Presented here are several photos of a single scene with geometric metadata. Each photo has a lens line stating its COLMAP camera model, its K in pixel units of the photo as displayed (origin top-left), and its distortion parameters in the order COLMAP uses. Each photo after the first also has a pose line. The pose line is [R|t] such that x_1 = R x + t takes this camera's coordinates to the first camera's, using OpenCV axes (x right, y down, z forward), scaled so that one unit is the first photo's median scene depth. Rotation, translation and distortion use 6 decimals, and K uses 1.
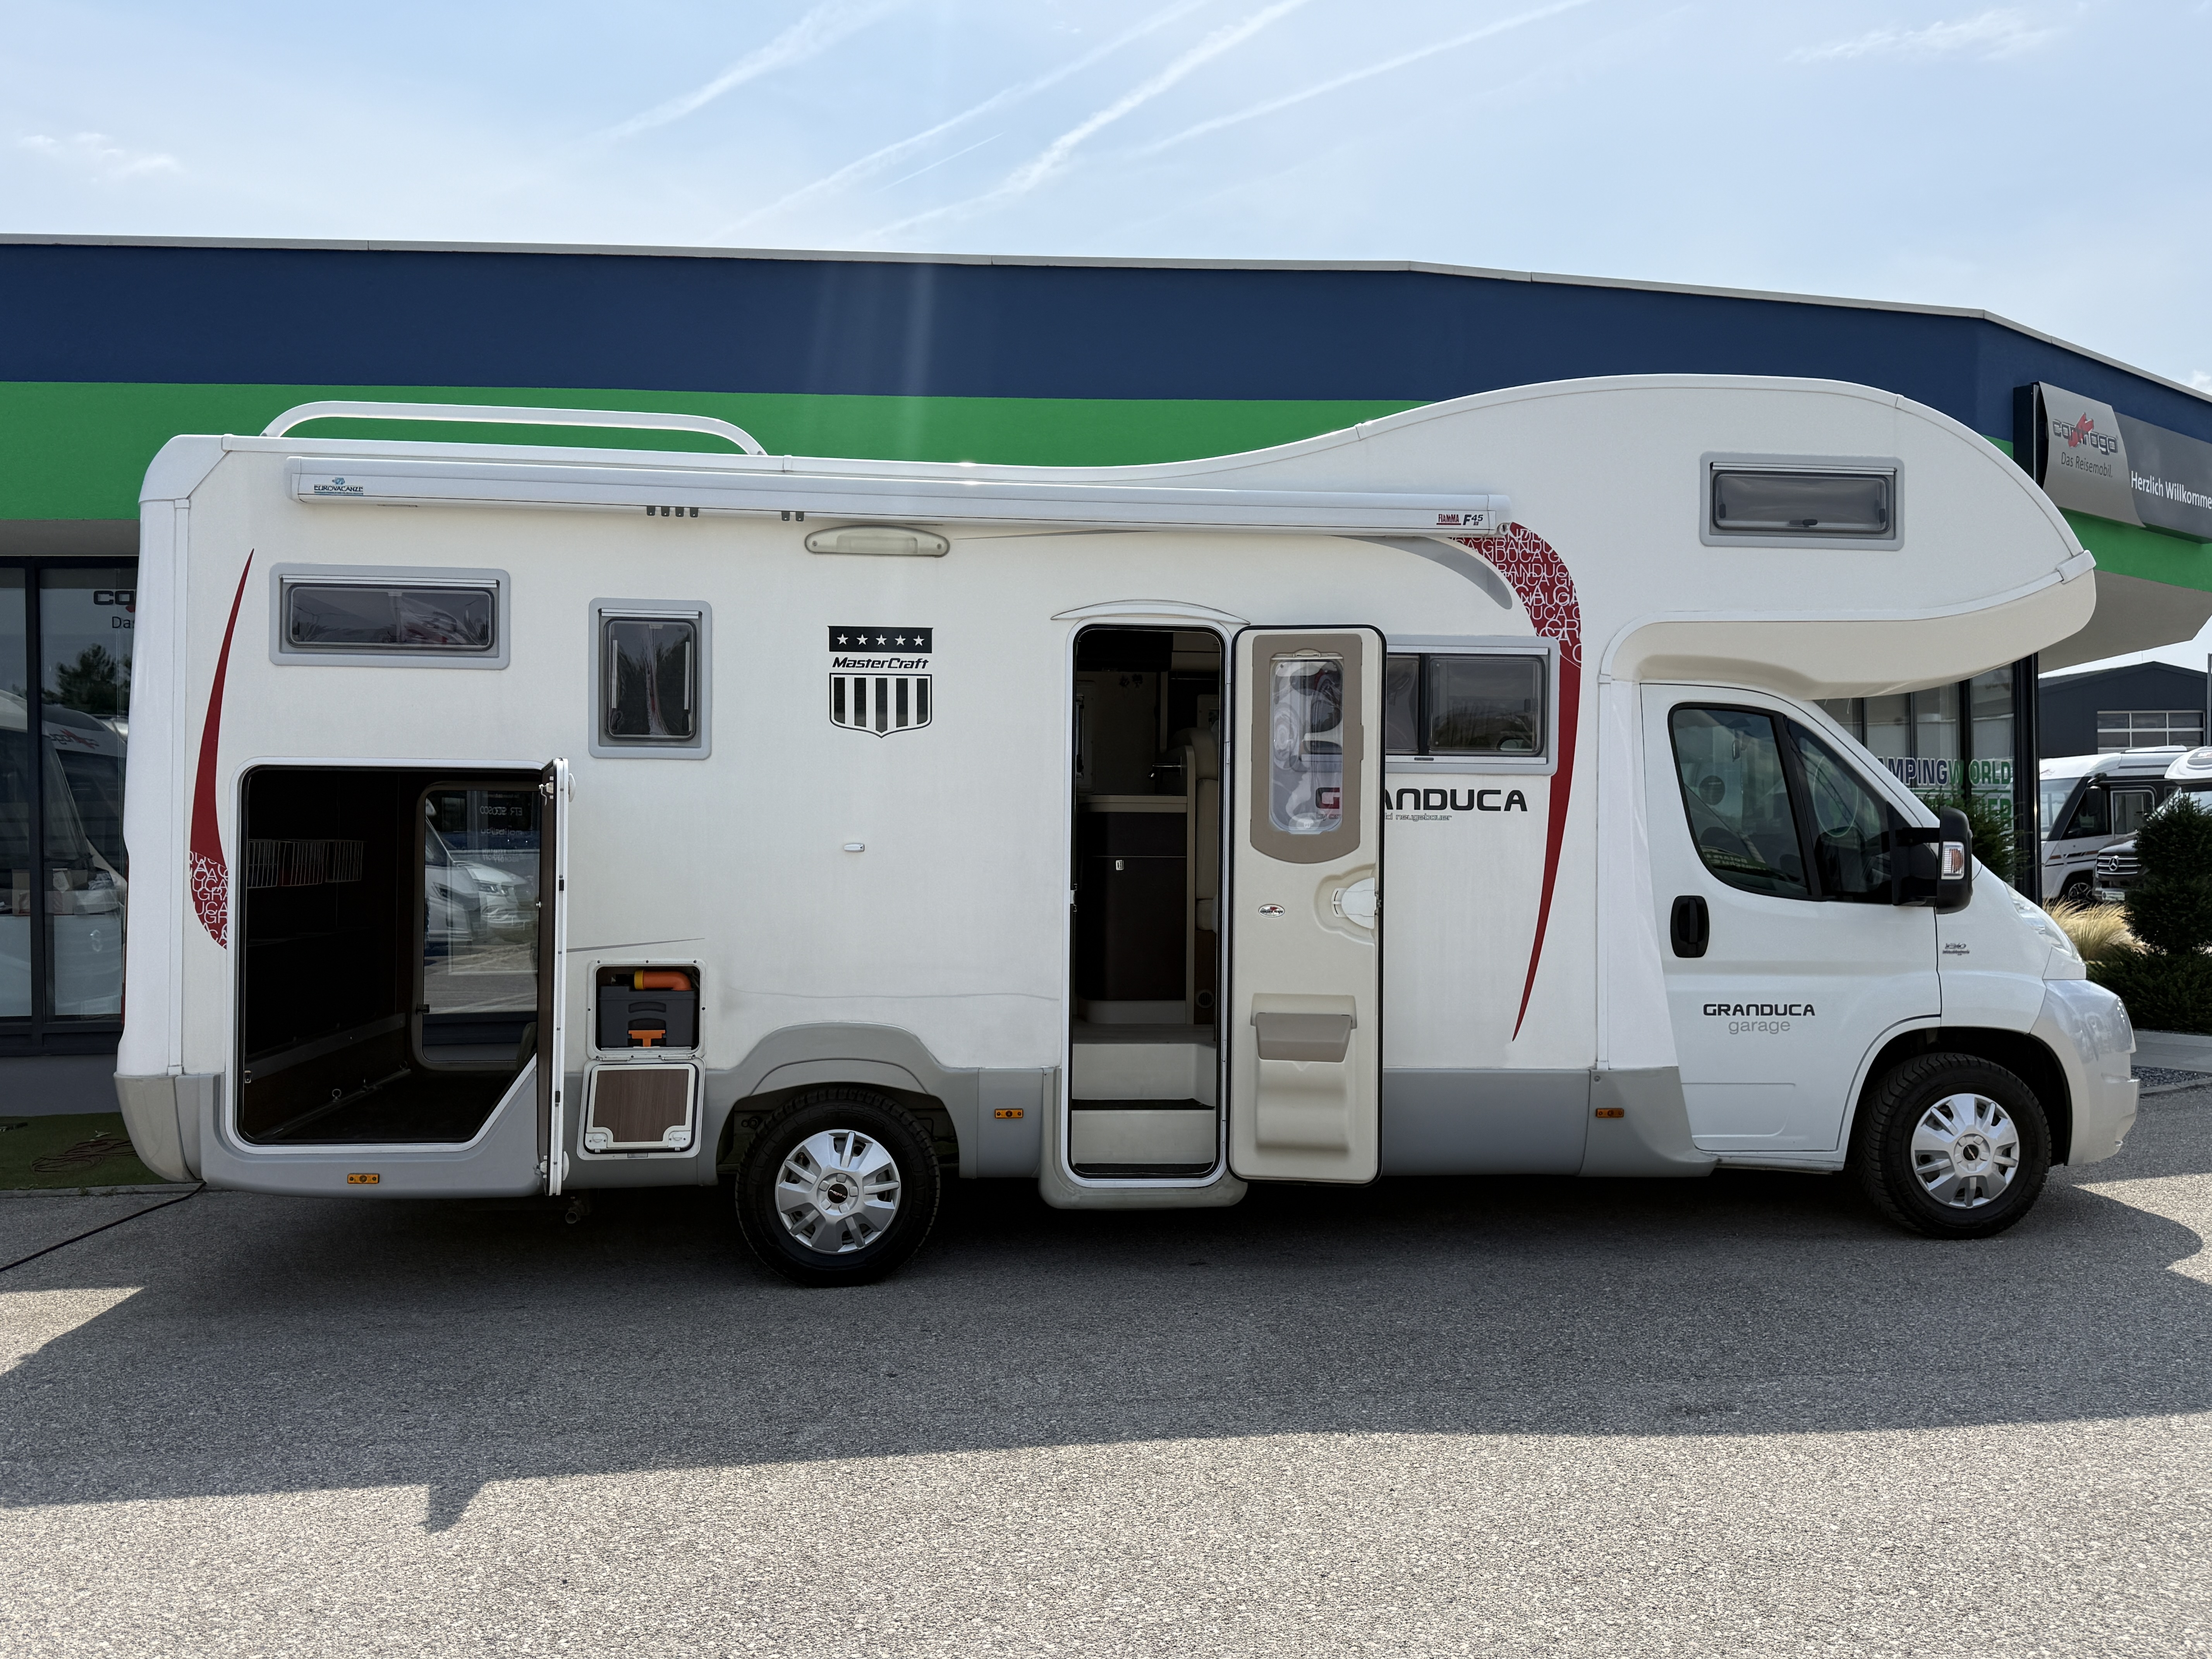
lens RADIAL K [[1786.6, 0, 1104.4], [0, 1786.6, 831.8], [0, 0, 1]] dist [0.002040, 0.000708]
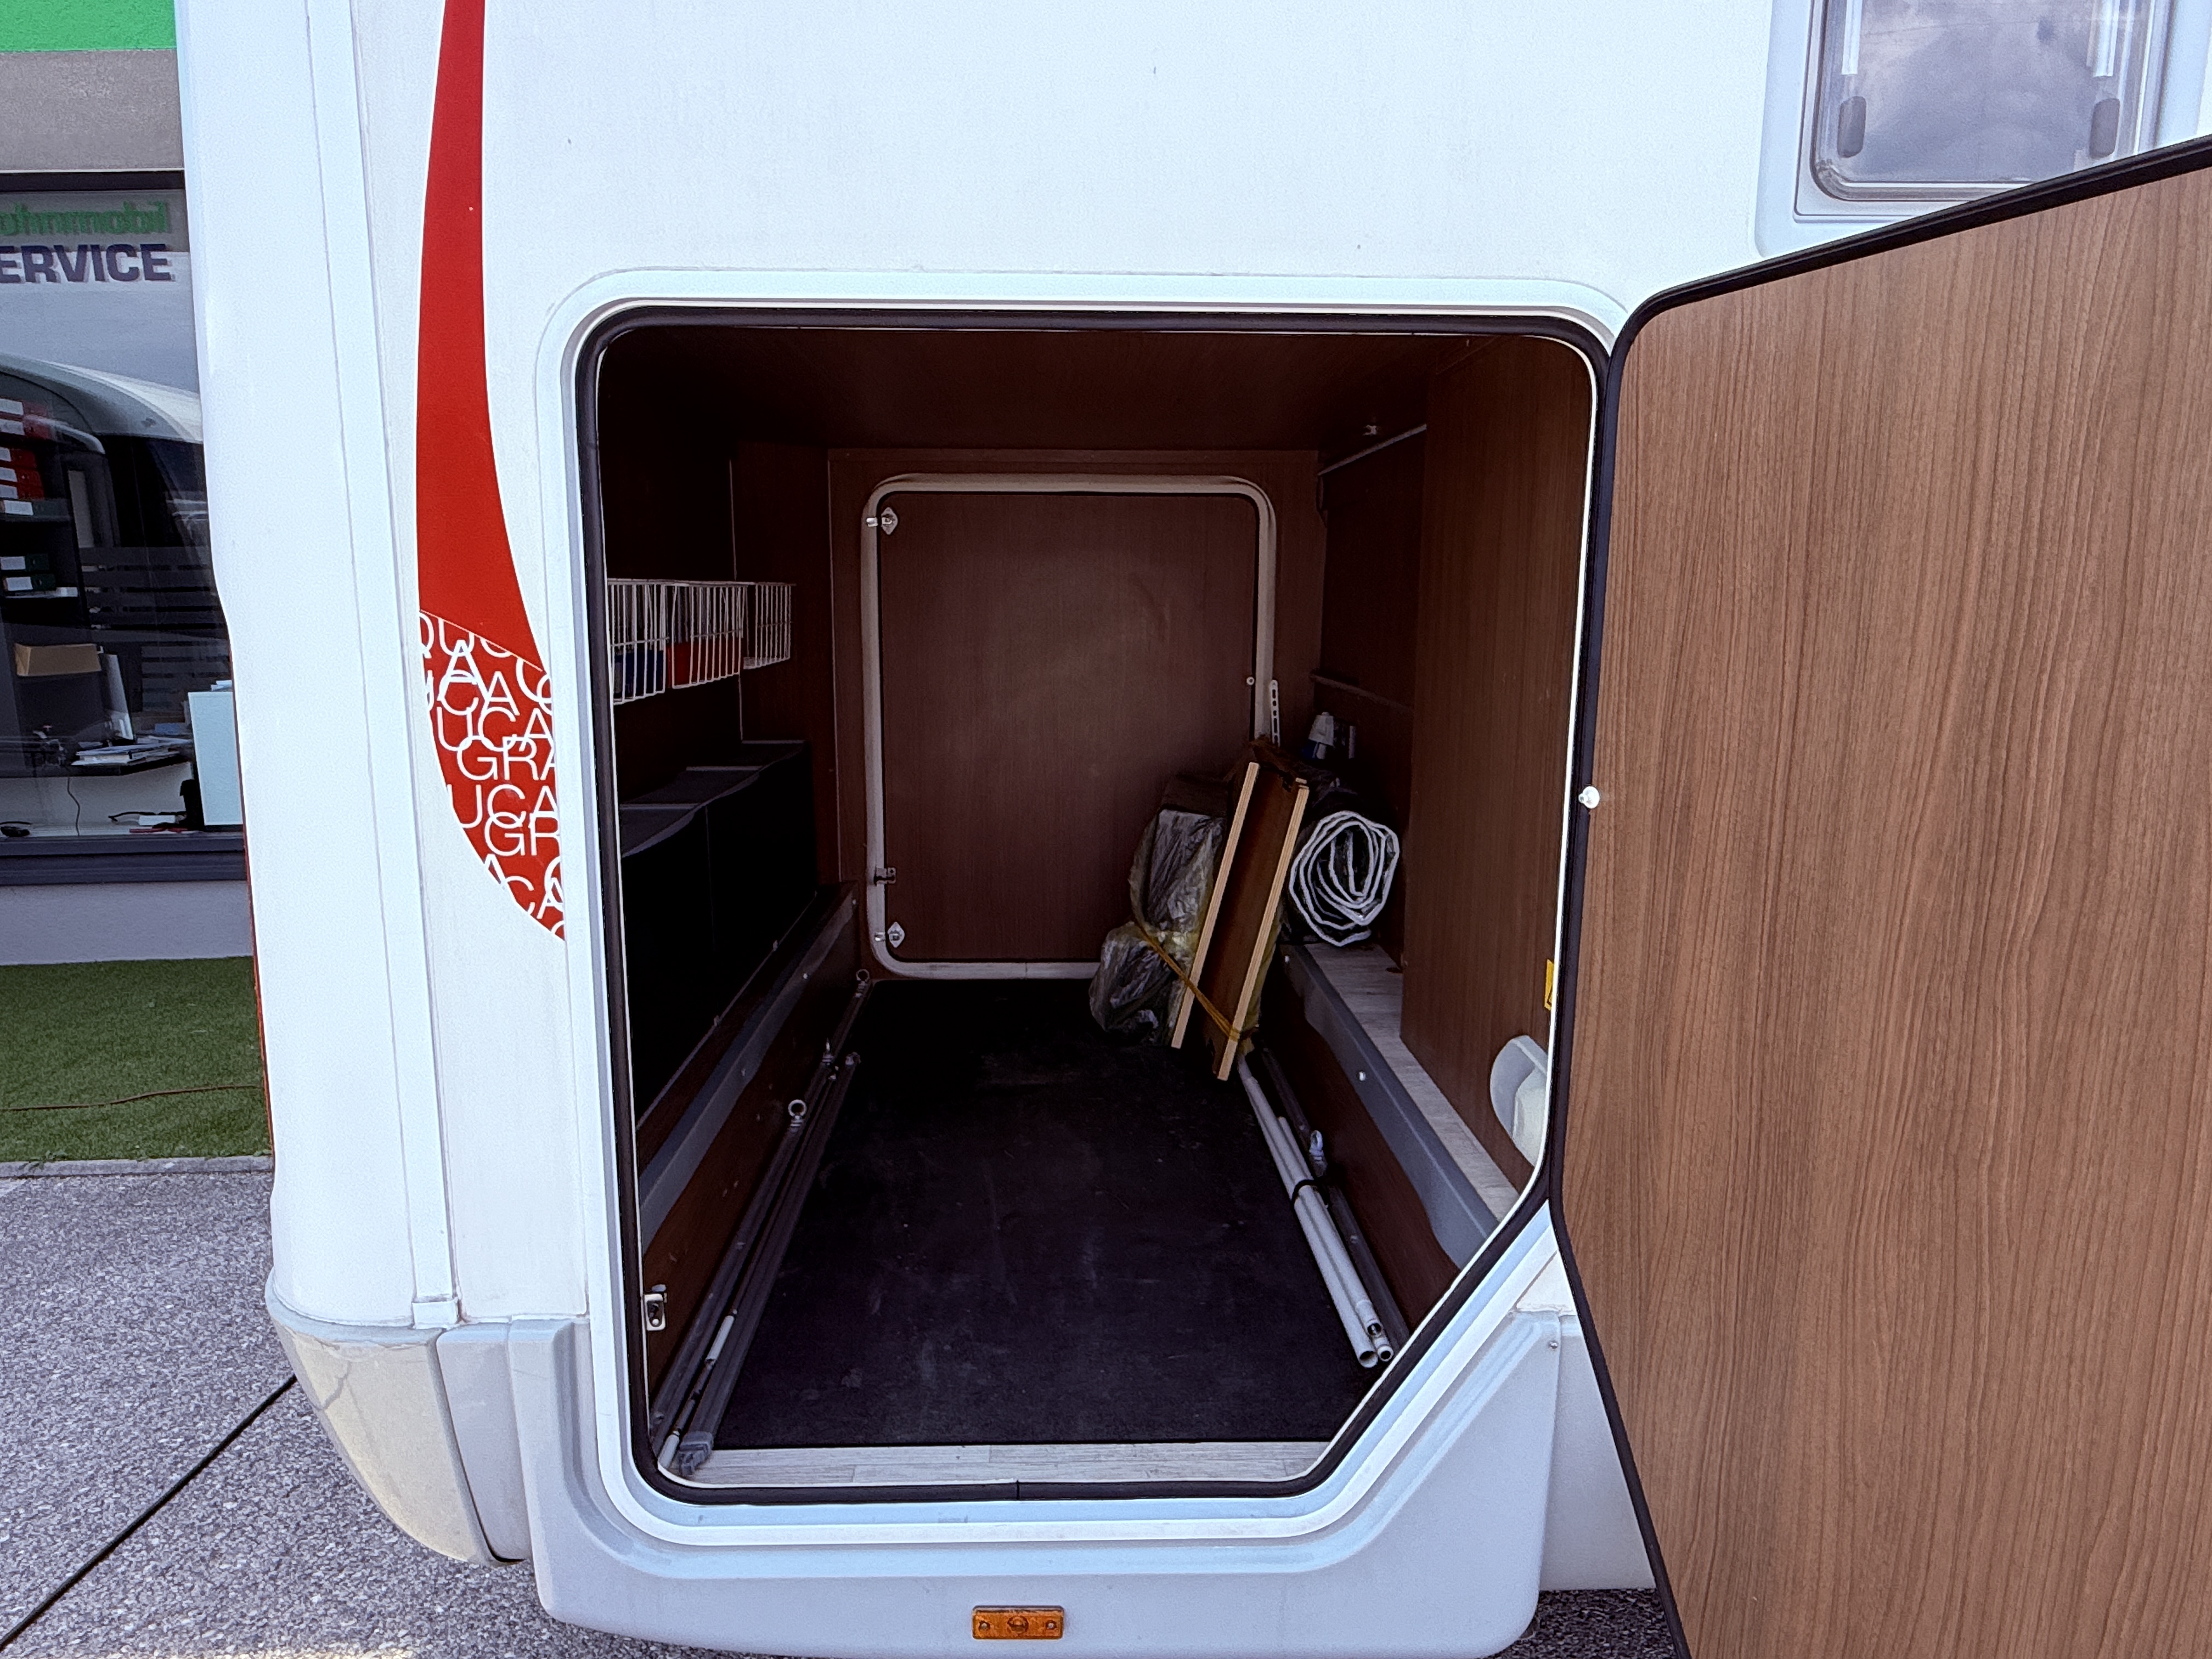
lens RADIAL K [[1382.0, 0, 1101.7], [0, 1382.0, 823.7], [0, 0, 1]] dist [-0.000194, 0.000177]
pose [[0.997169, 0.009315, -0.074619, -0.383991], [0.003570, 0.985314, 0.170714, 0.006775], [0.075113, -0.170497, 0.982491, 0.781850]]
